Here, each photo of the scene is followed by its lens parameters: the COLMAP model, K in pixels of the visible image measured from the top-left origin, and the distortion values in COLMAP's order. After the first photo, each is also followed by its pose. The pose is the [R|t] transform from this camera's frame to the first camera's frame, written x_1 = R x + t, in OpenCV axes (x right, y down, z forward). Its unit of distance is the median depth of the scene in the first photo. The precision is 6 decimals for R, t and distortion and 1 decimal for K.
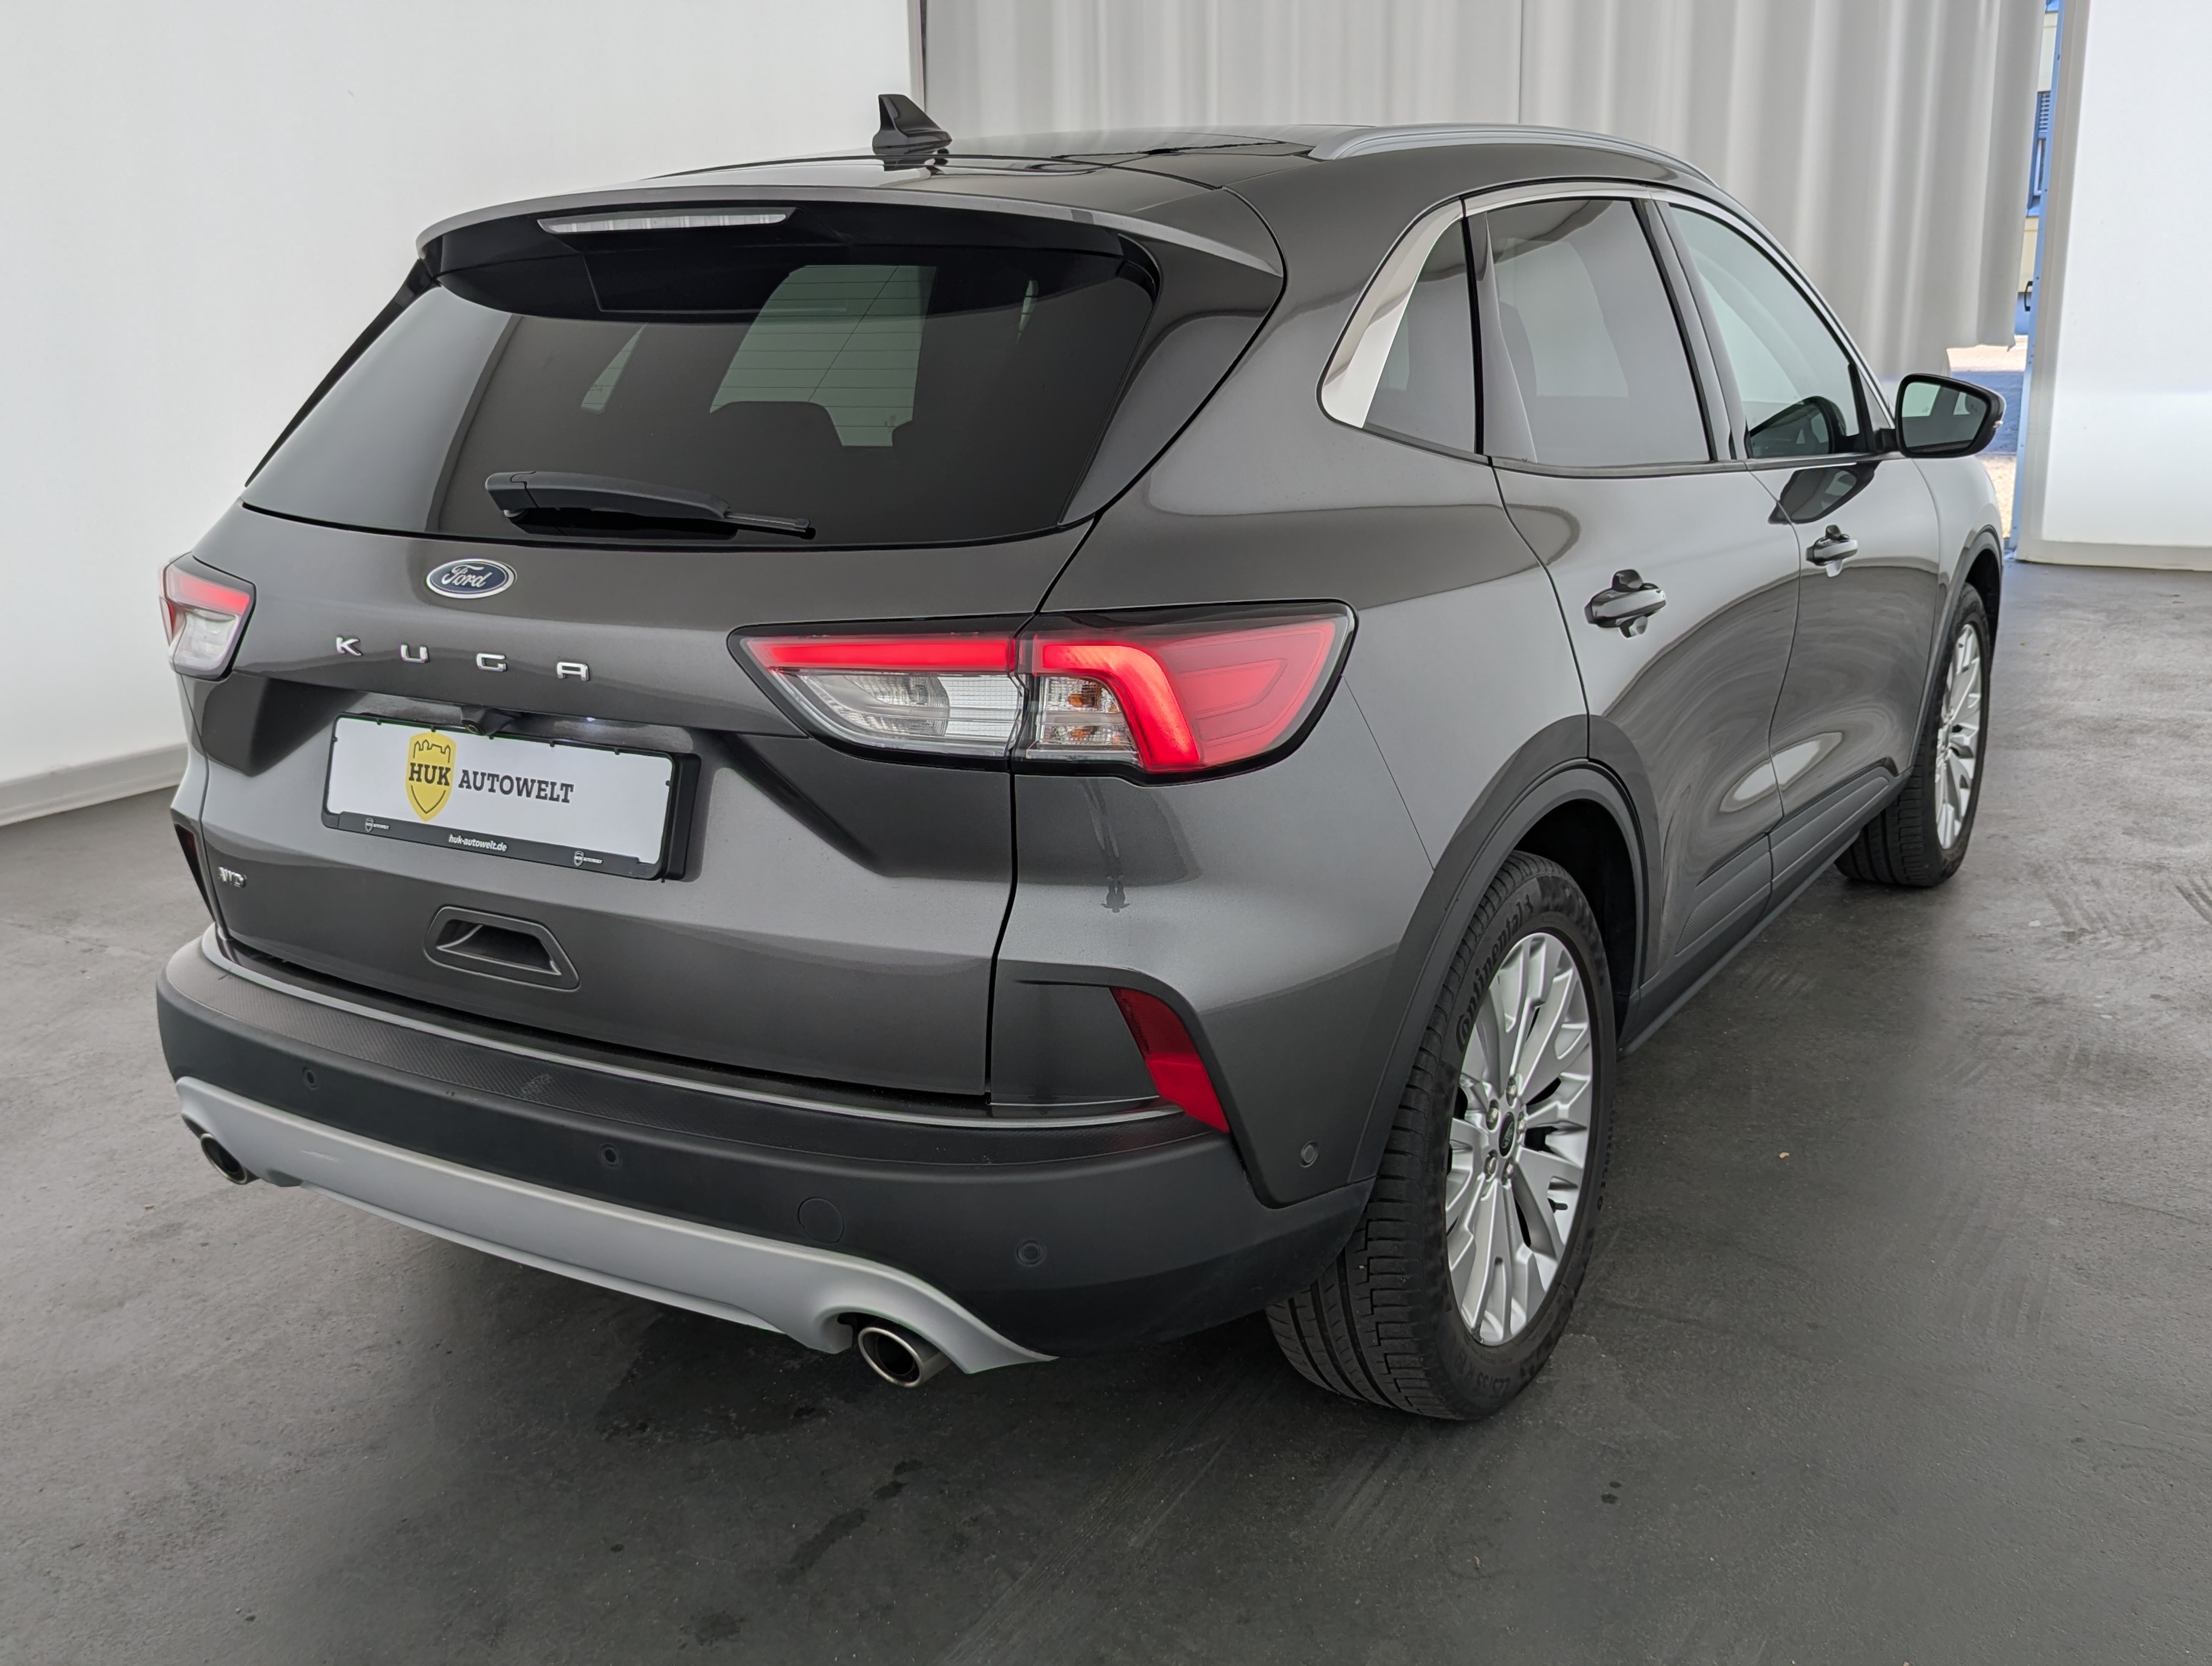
lens RADIAL K [[2204.3, 0, 1135.3], [0, 2204.3, 787.0], [0, 0, 1]] dist [0.046724, -0.008620]
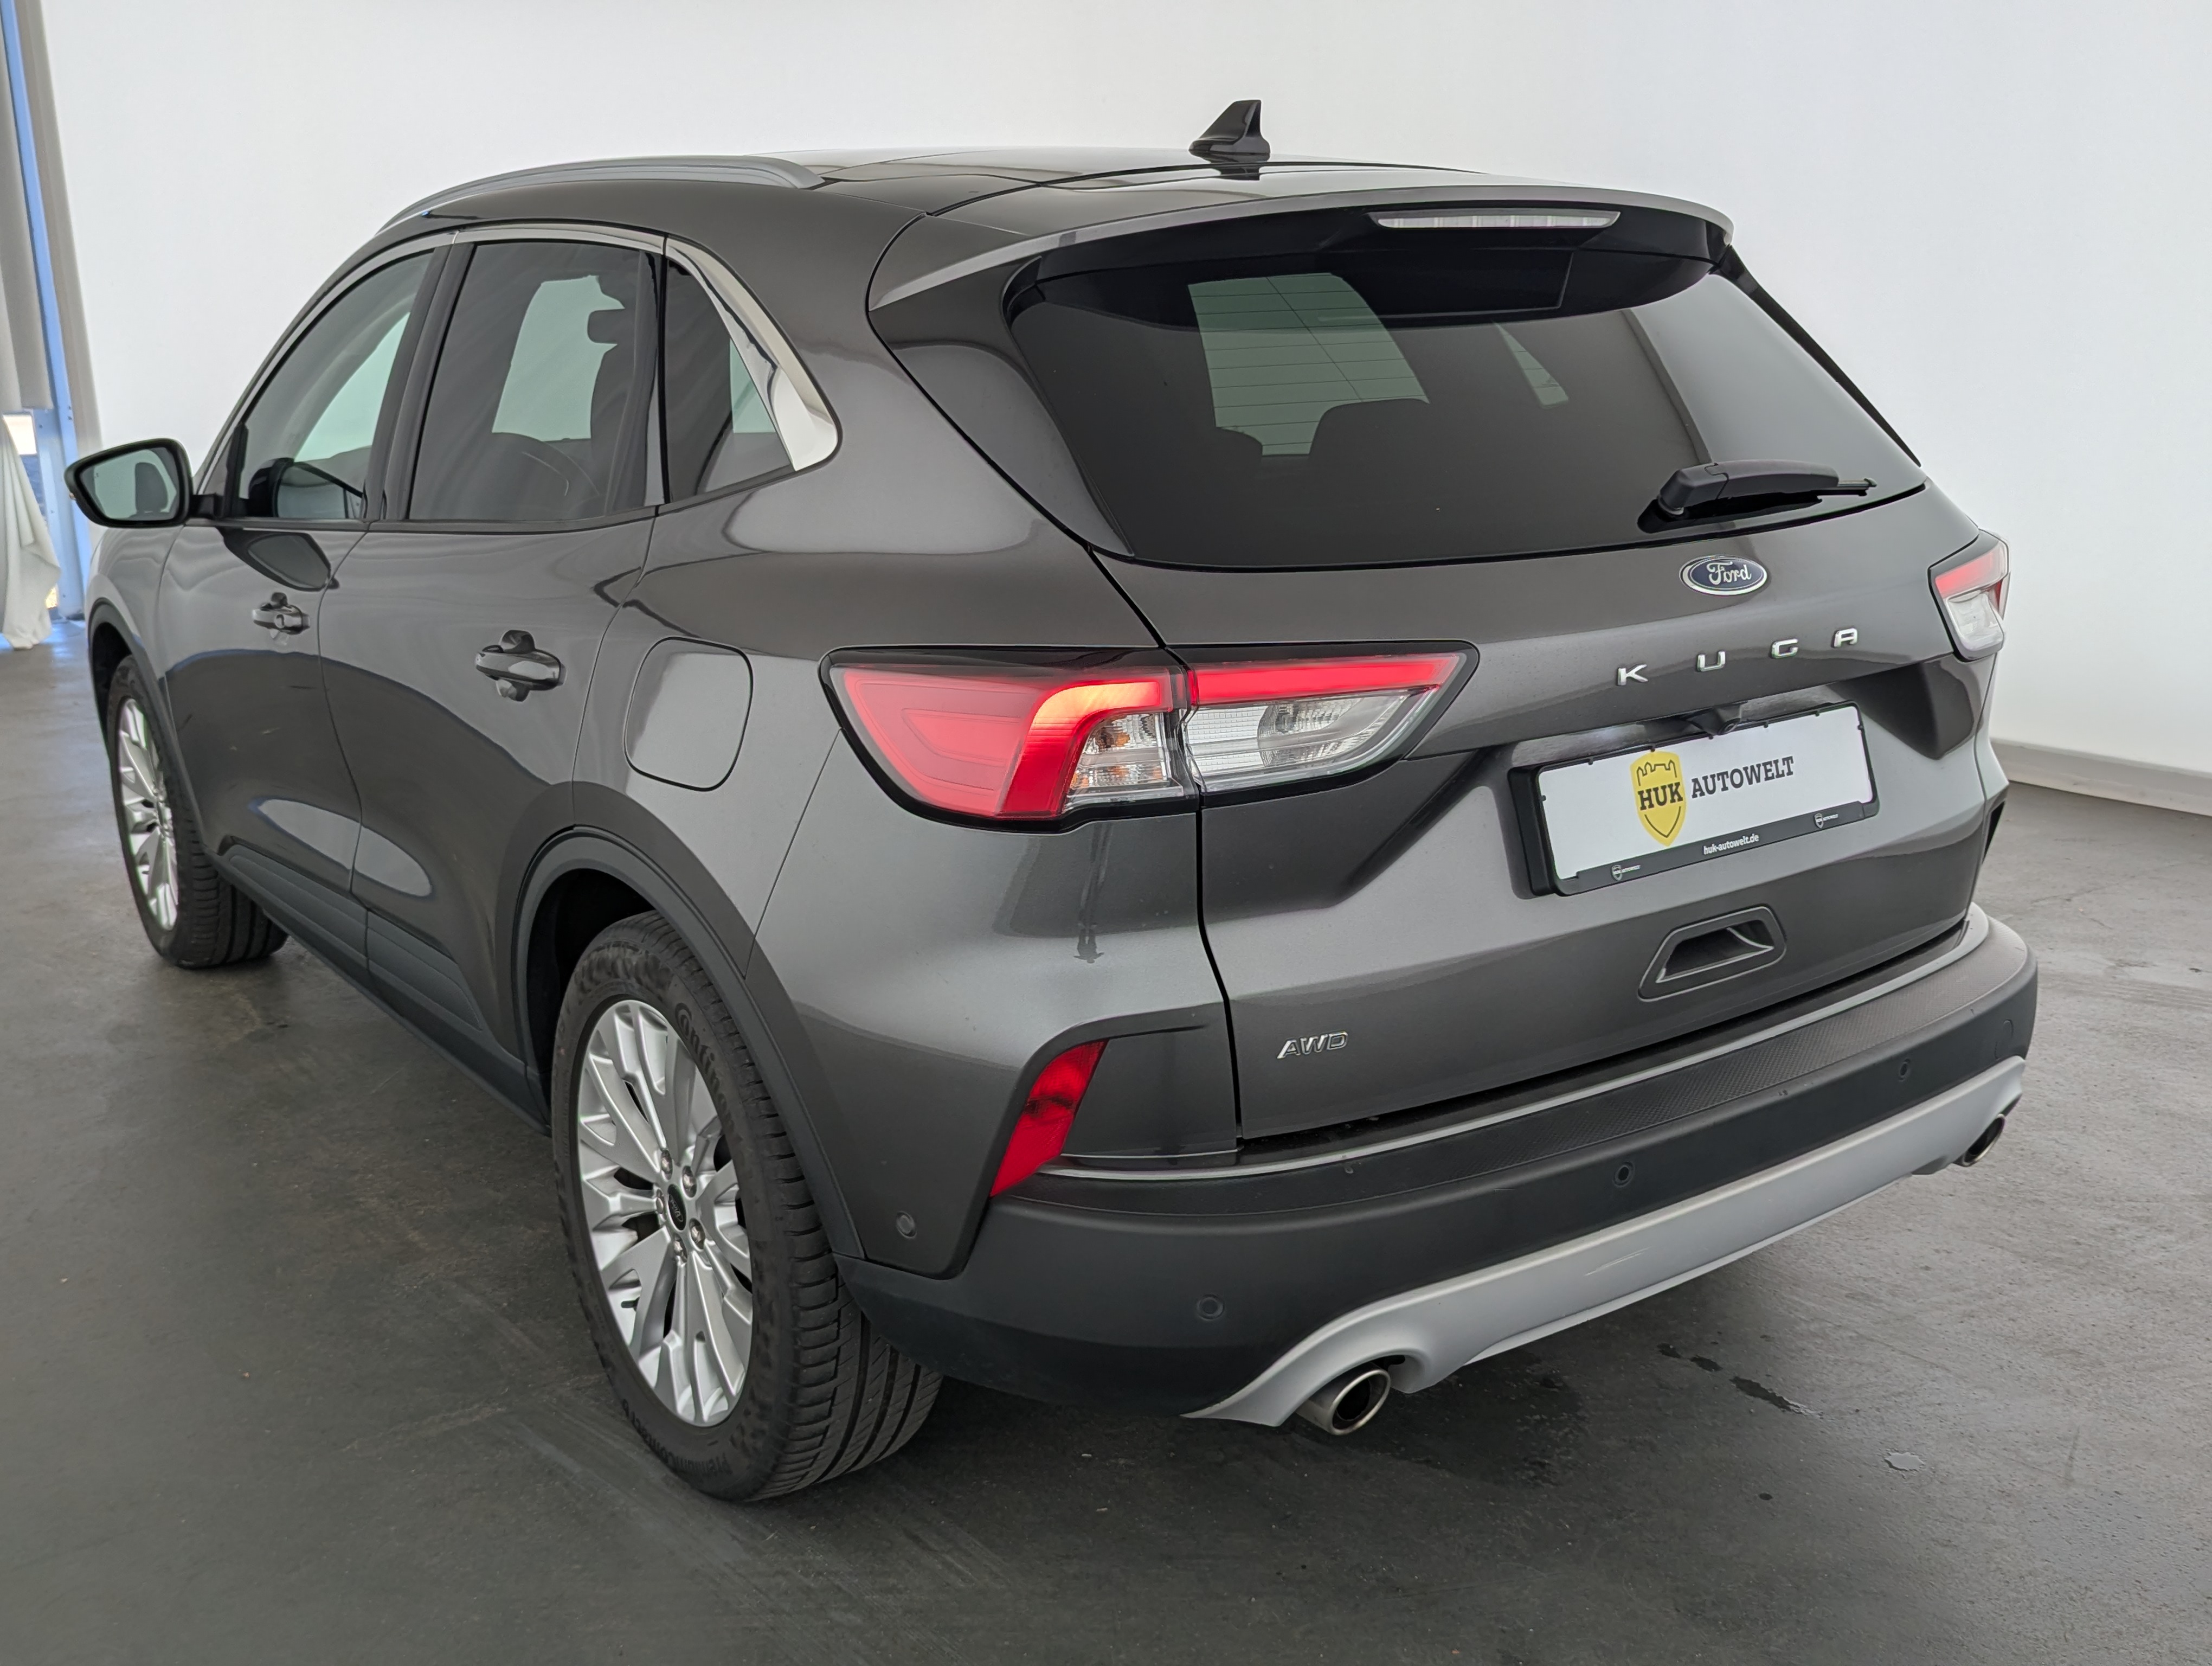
lens RADIAL K [[2204.3, 0, 1135.3], [0, 2204.3, 787.0], [0, 0, 1]] dist [0.046724, -0.008620]
pose [[0.371590, -0.194852, 0.907719, -1.292465], [0.224596, 0.967552, 0.115754, -0.173649], [-0.900821, 0.160857, 0.403295, 0.845355]]
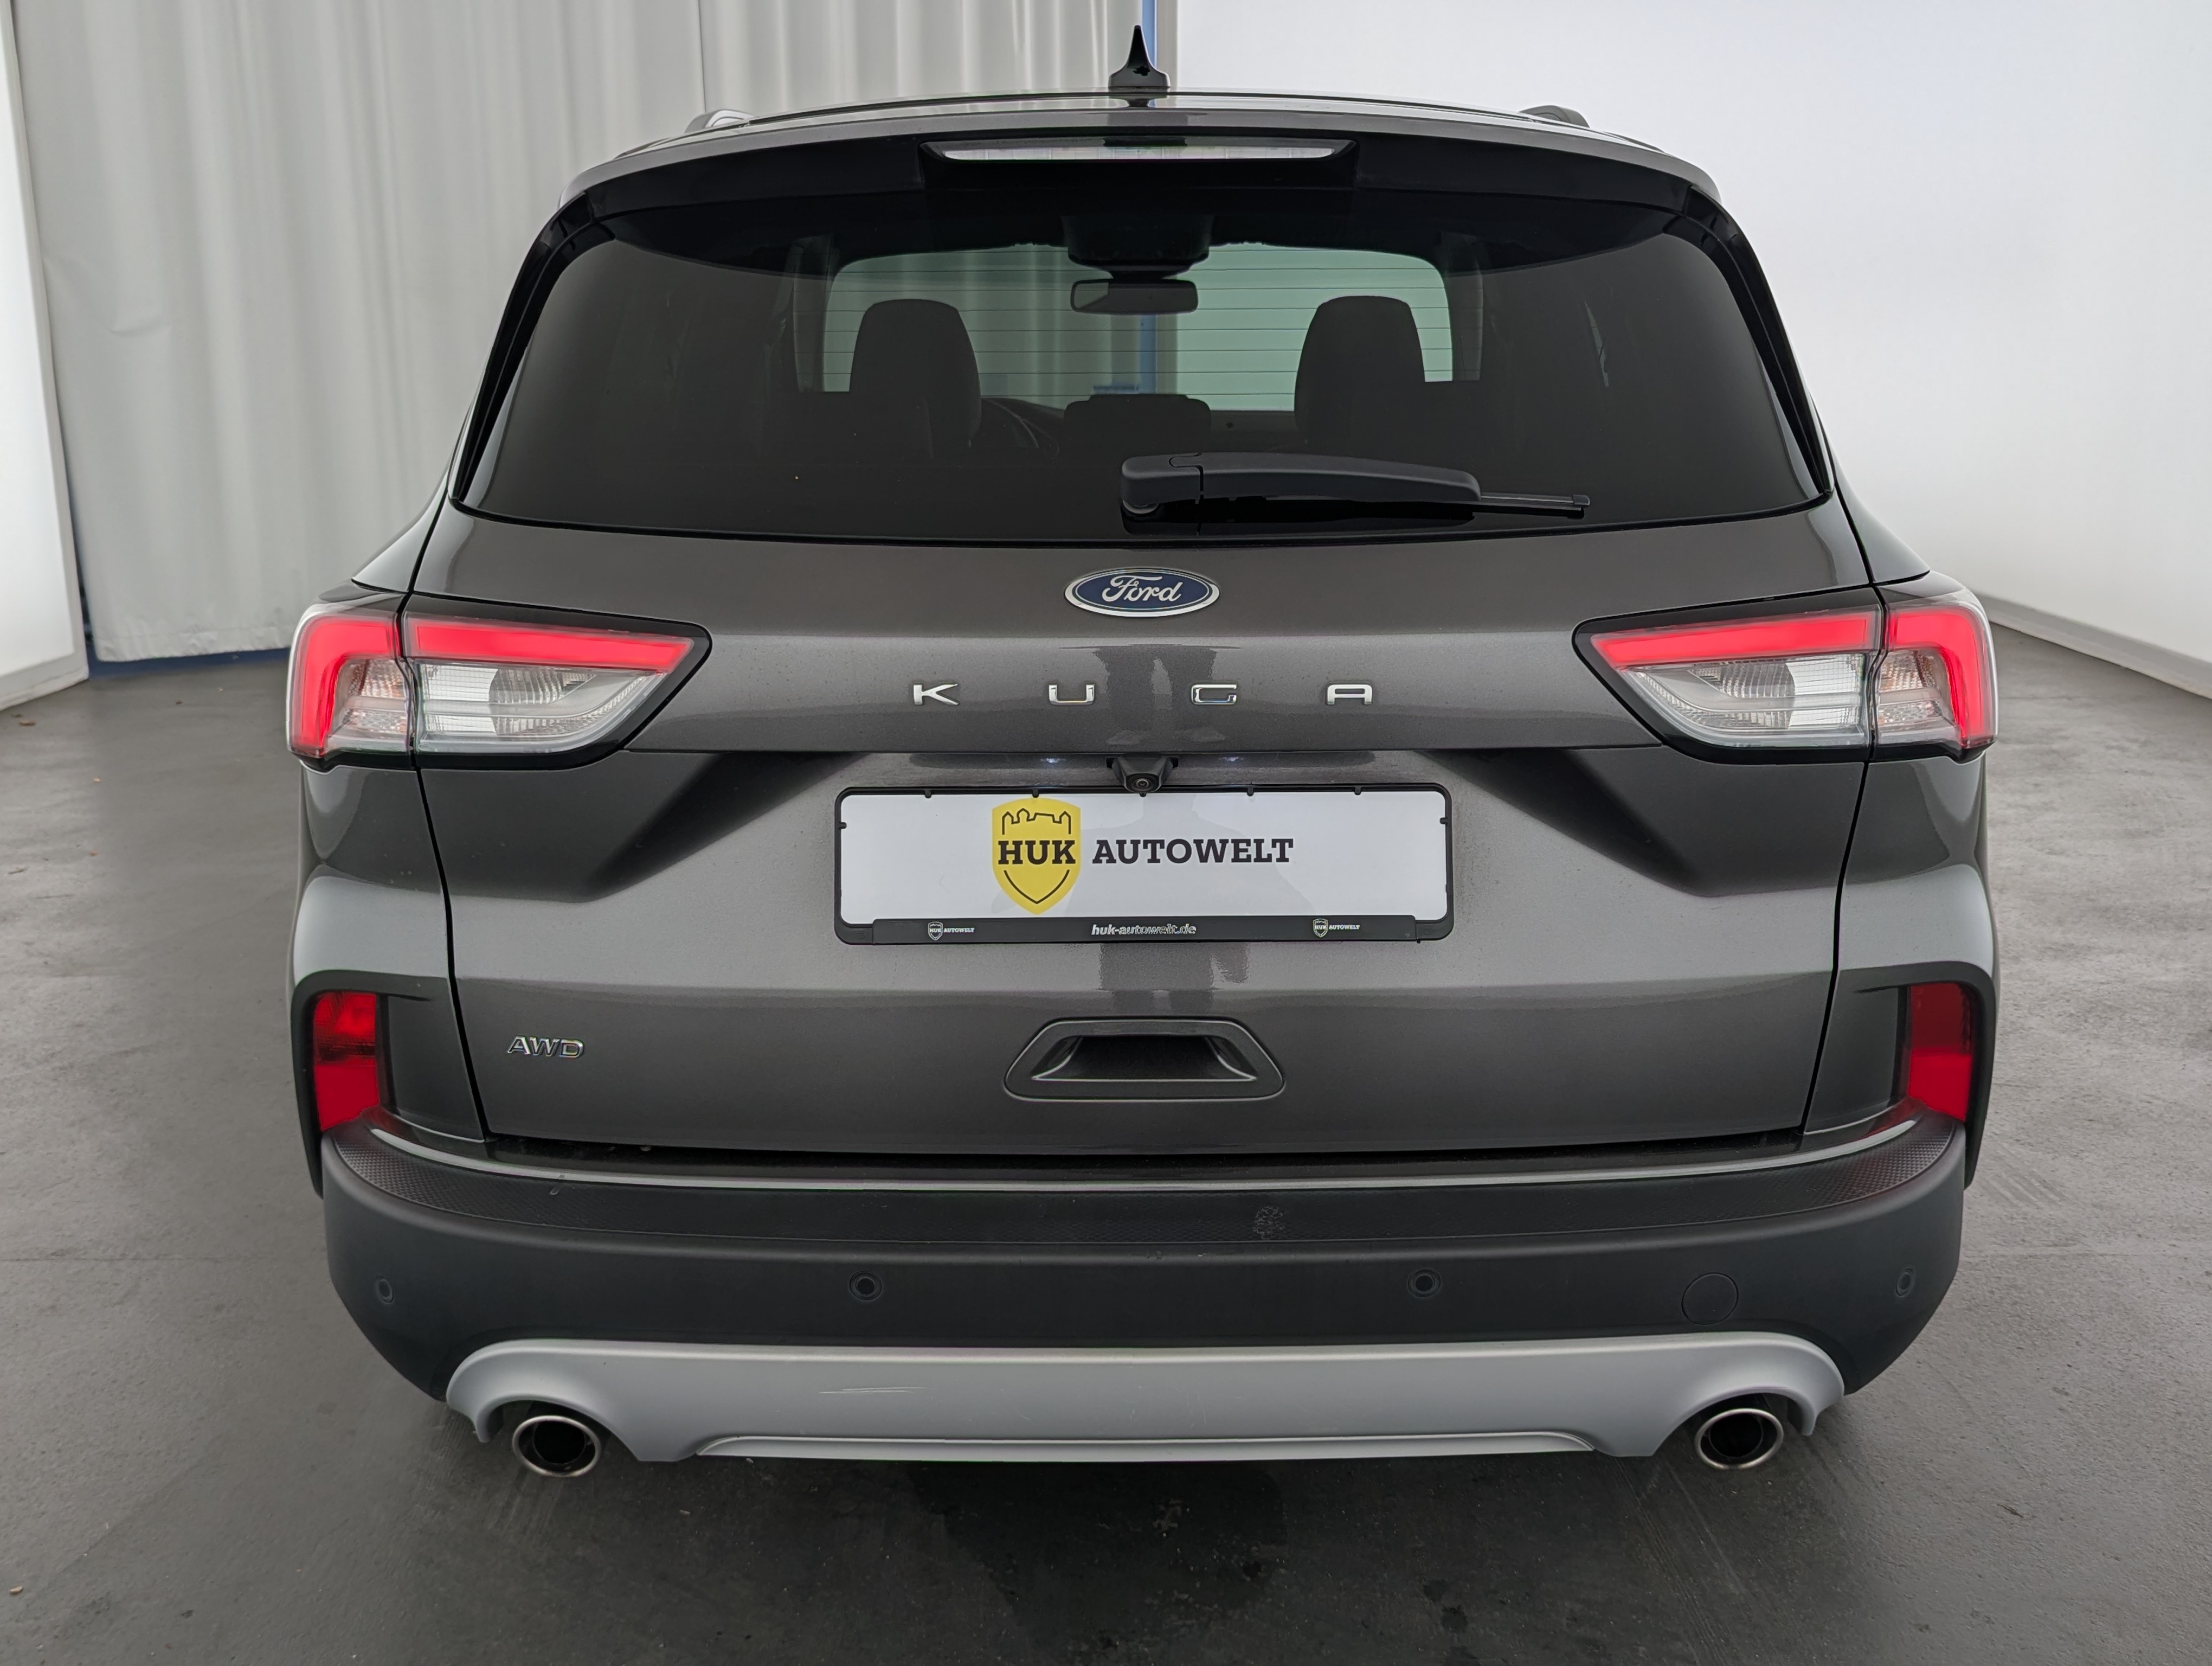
lens RADIAL K [[2227.6, 0, 1137.3], [0, 2227.6, 770.2], [0, 0, 1]] dist [0.056126, -0.026160]
pose [[0.843742, -0.093575, 0.528529, -0.715946], [0.106293, 0.994314, 0.006355, -0.036380], [-0.526119, 0.050817, 0.848892, 0.332655]]
